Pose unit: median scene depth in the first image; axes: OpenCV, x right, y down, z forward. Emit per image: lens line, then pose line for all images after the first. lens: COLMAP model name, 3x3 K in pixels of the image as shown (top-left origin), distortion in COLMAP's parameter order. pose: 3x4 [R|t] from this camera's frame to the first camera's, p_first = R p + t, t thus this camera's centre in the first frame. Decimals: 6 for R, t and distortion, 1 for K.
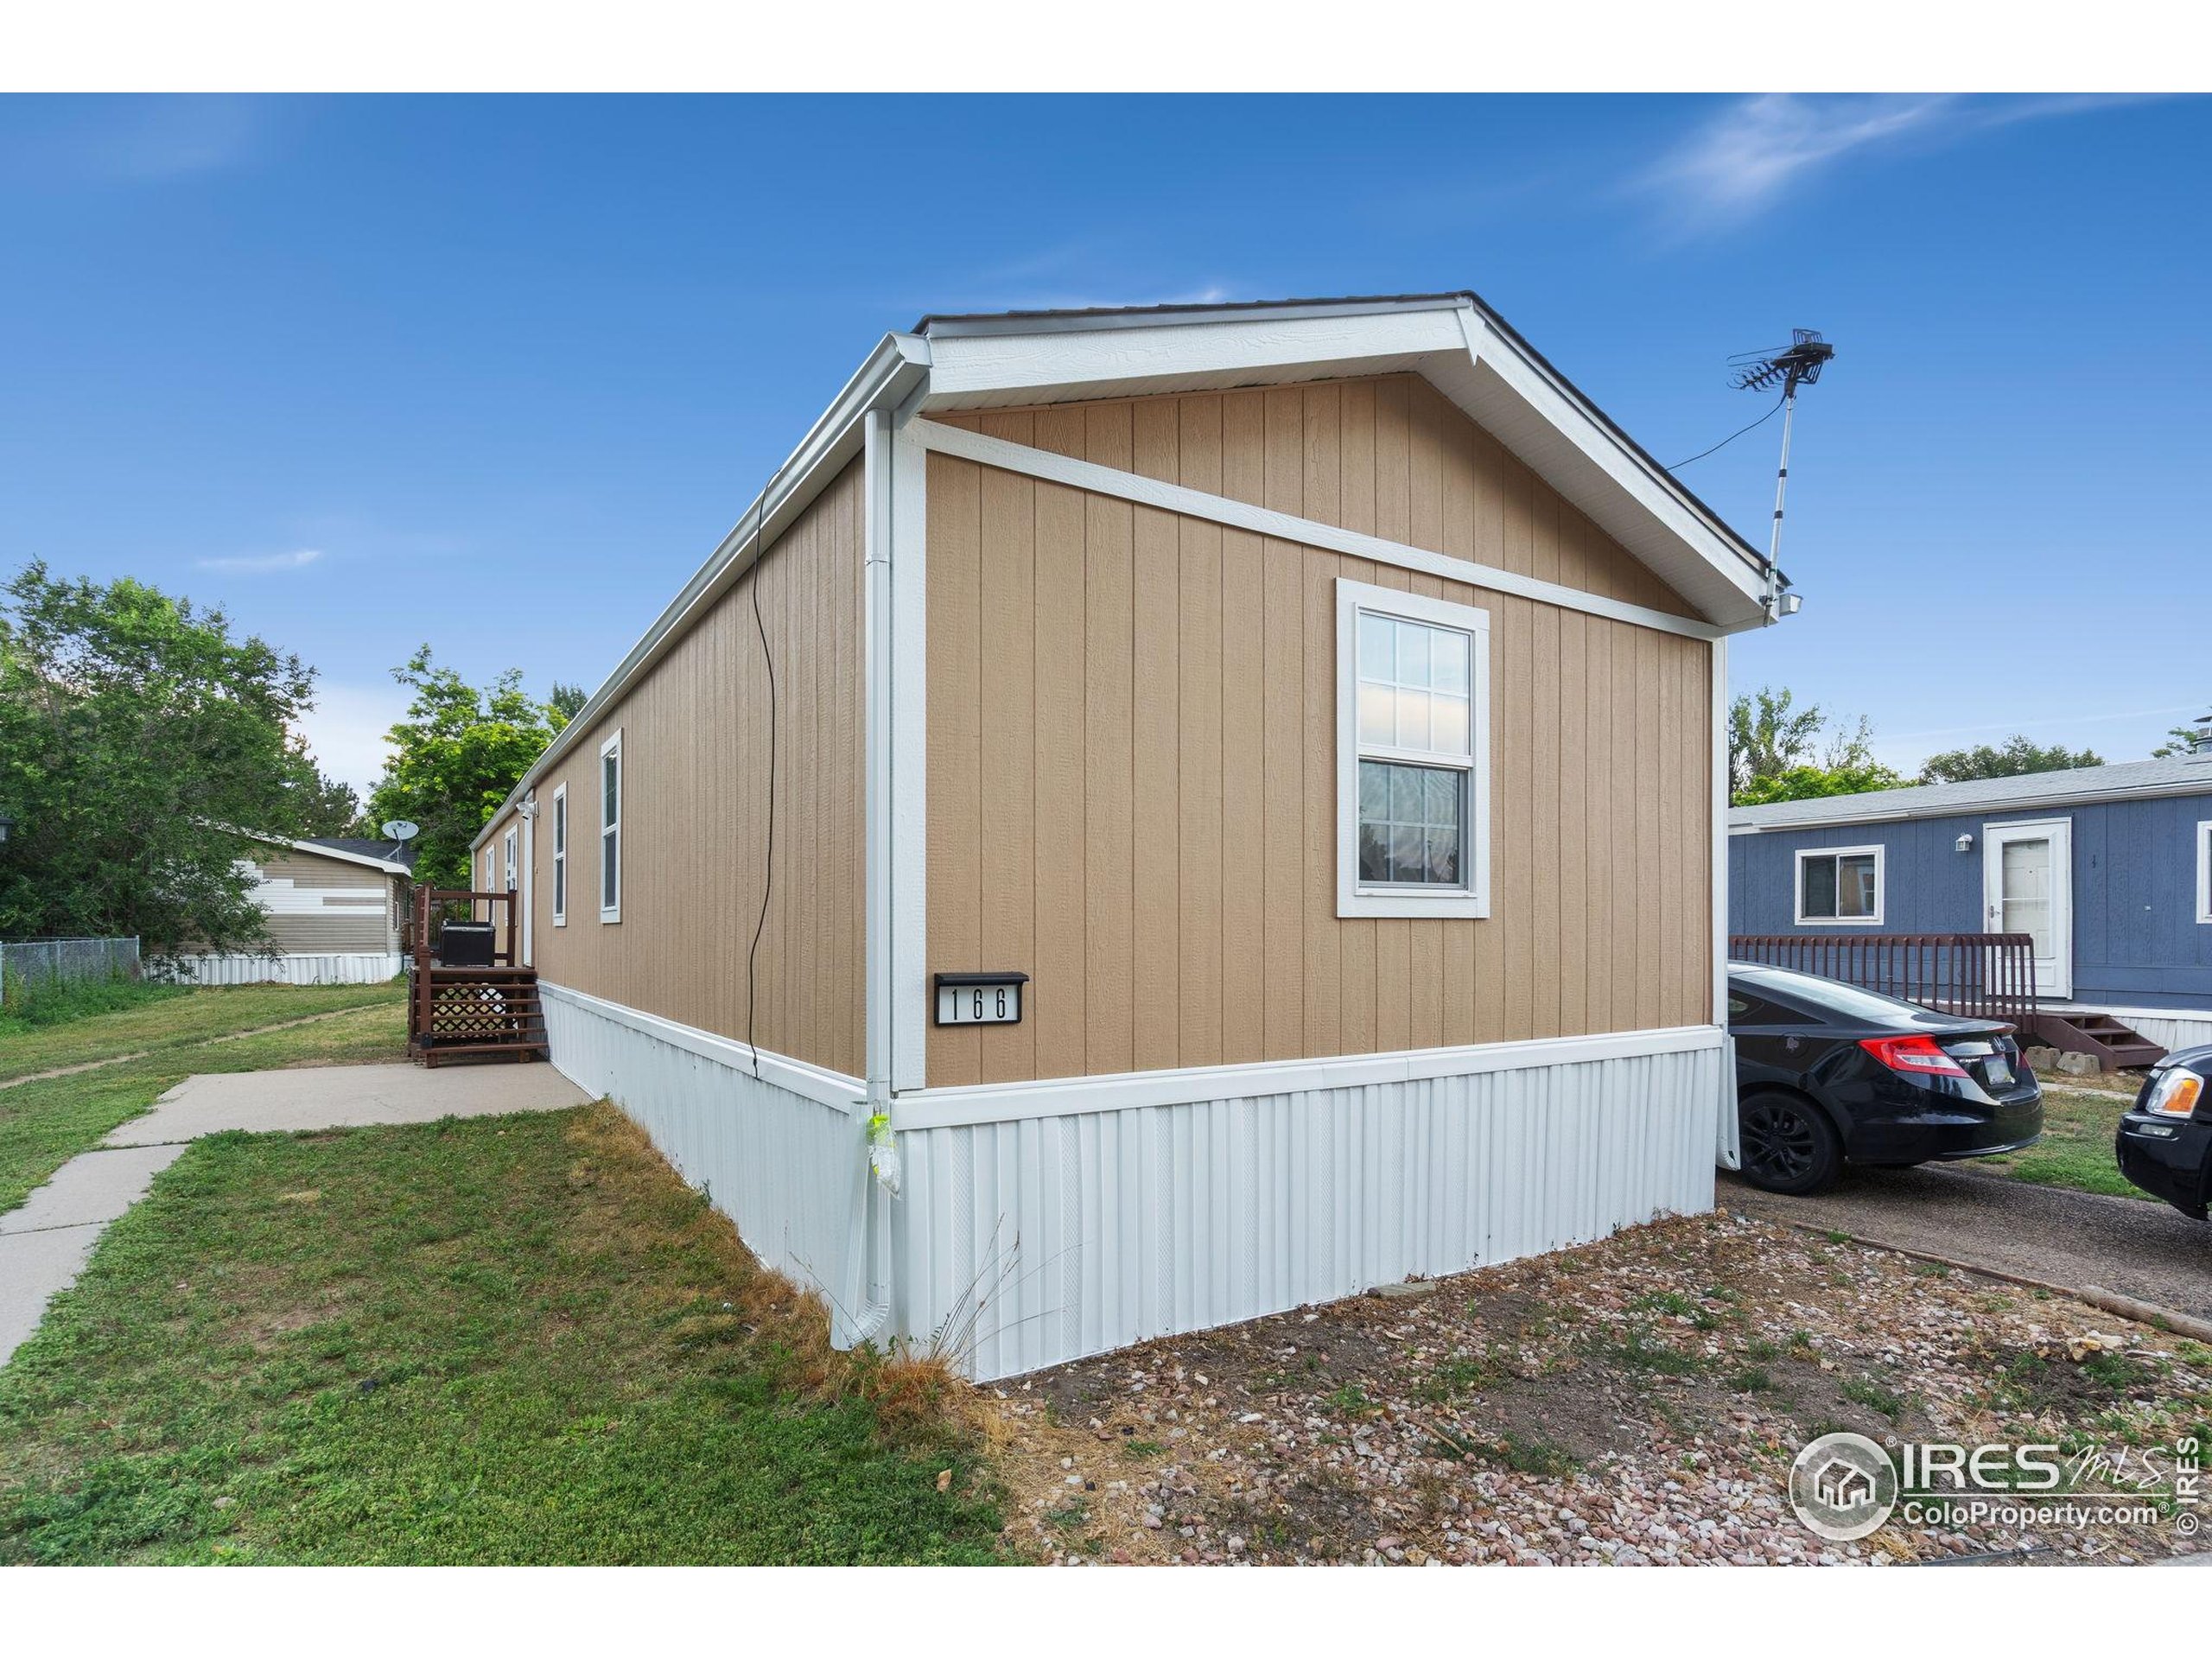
lens RADIAL K [[1142.2, 0, 1136.8], [0, 1142.2, 935.1], [0, 0, 1]] dist [0.000617, 0.000158]
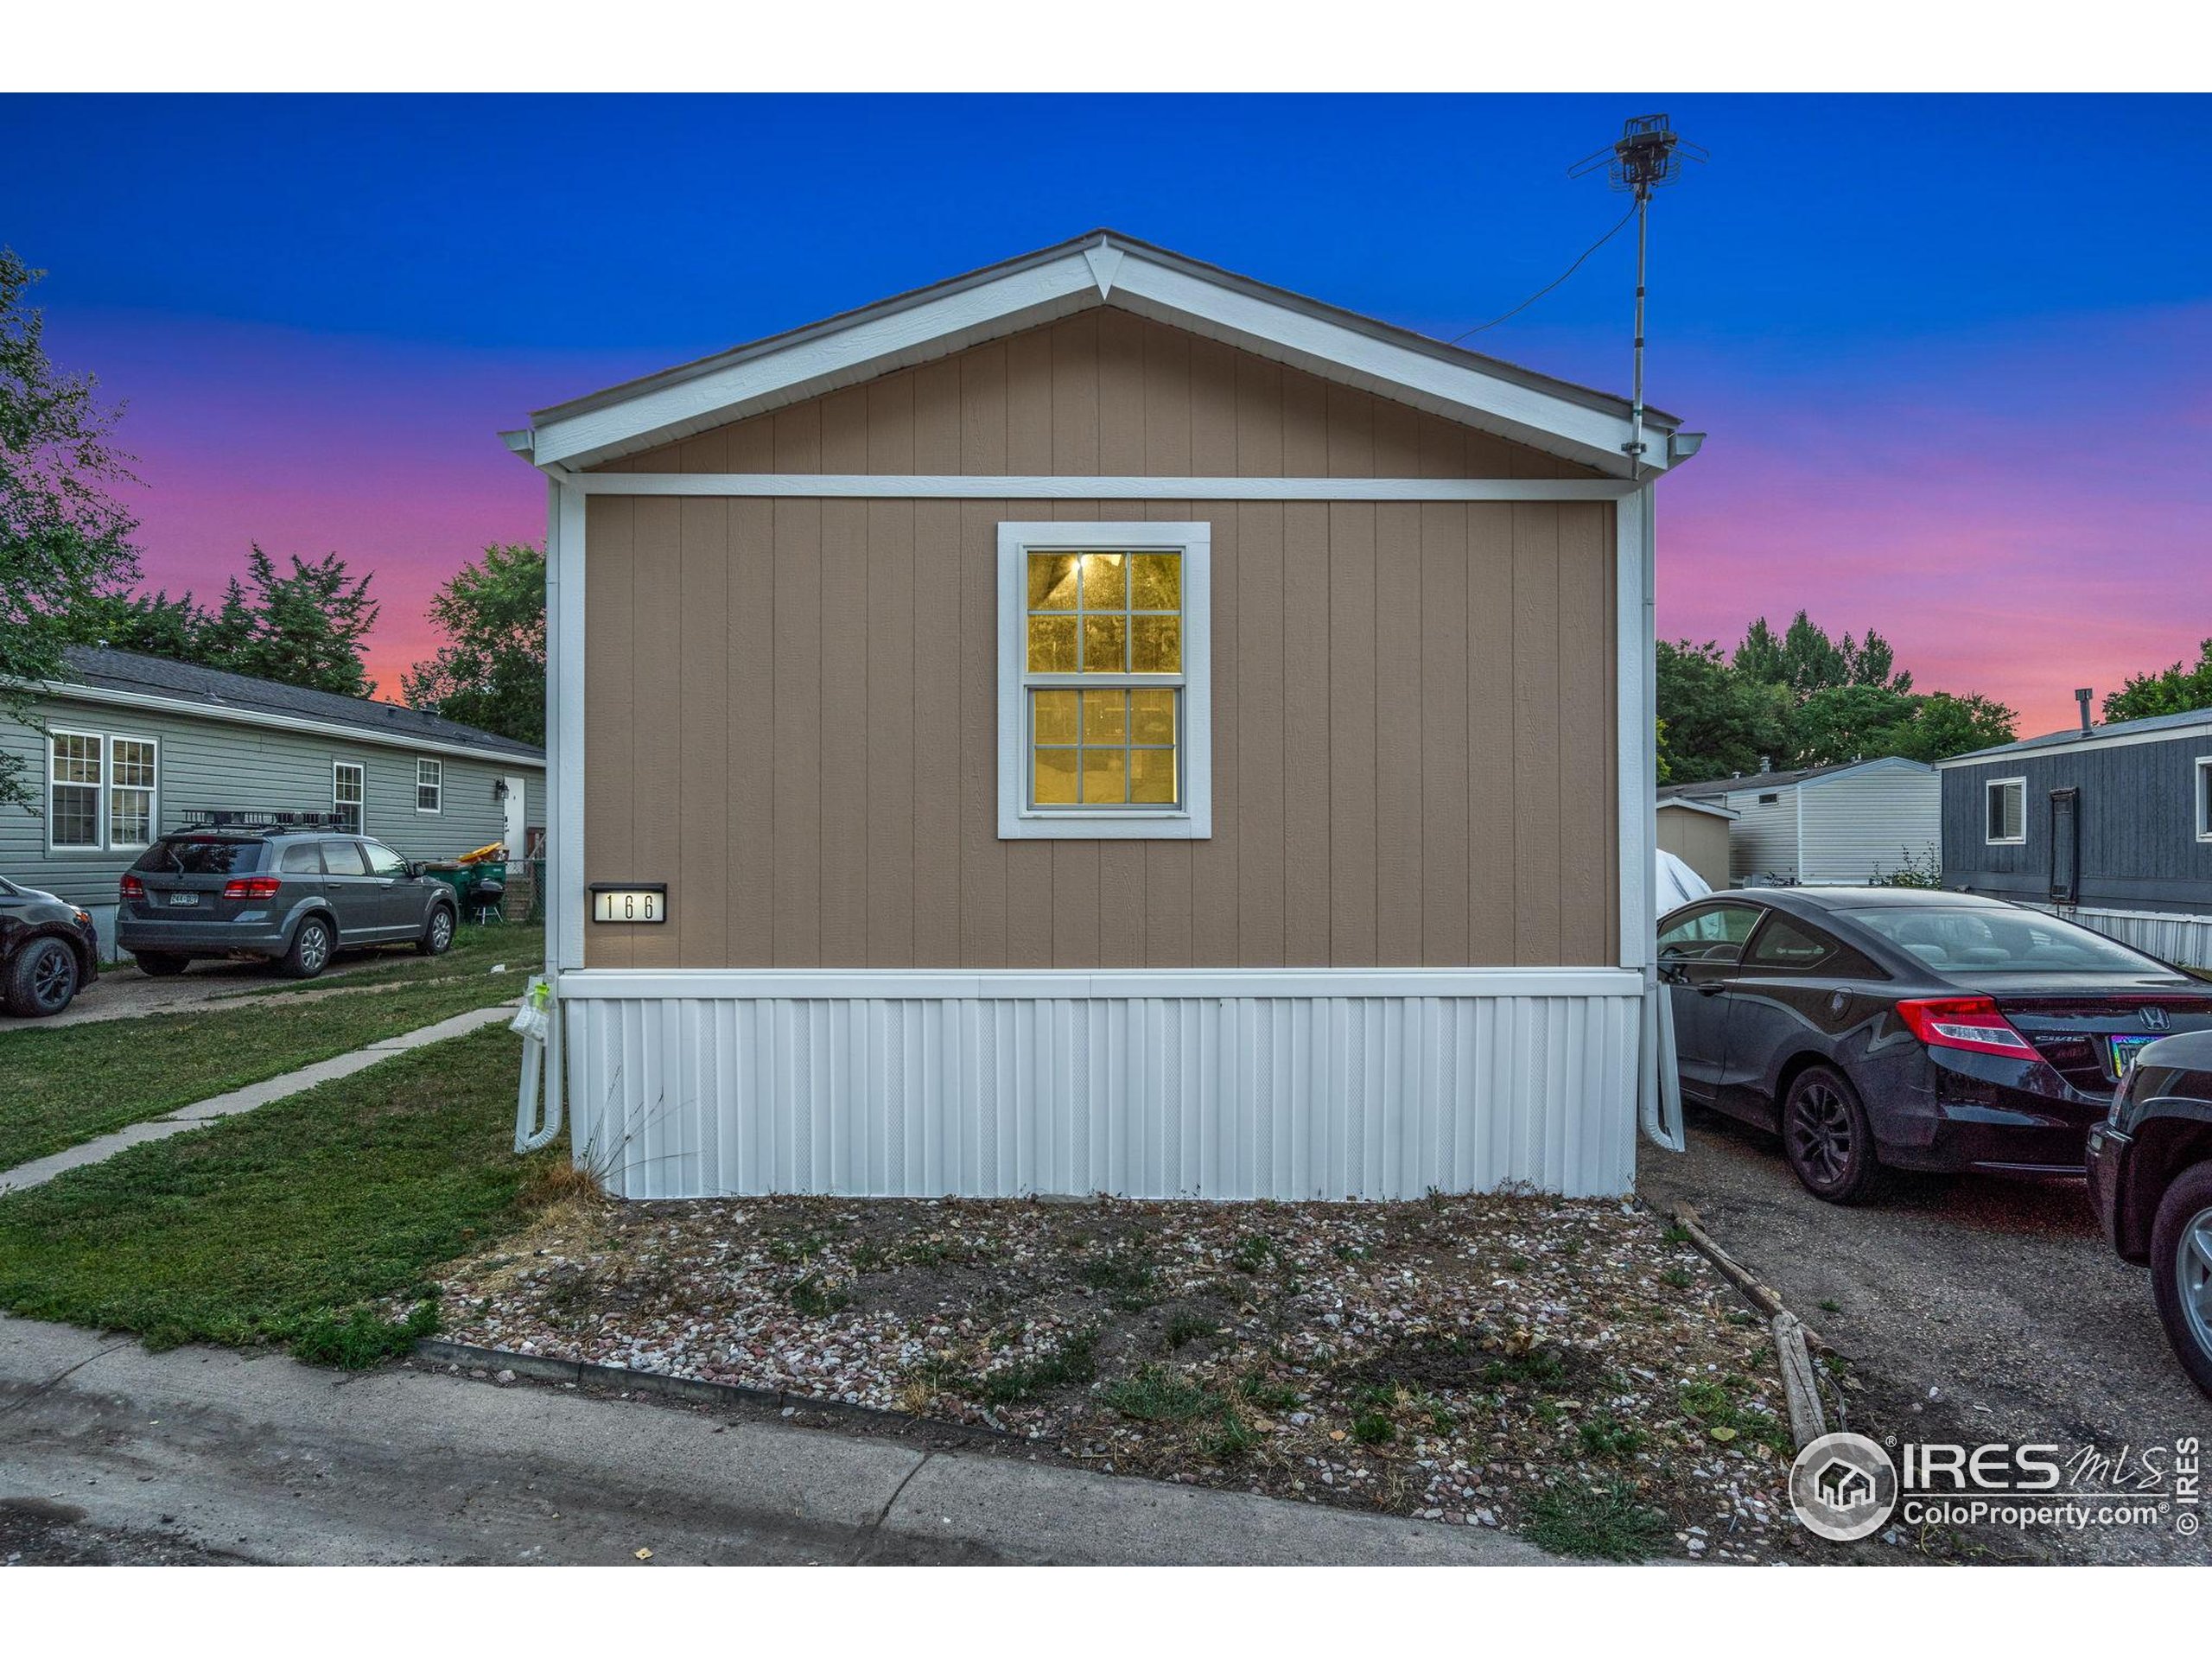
lens RADIAL K [[1354.9, 0, 1109.1], [0, 1354.9, 831.7], [0, 0, 1]] dist [0.008829, 0.000121]
pose [[0.850322, -0.005625, -0.526233, 0.193723], [-0.003746, 0.999853, -0.016740, -0.000227], [0.526250, 0.016206, 0.850176, -0.005098]]
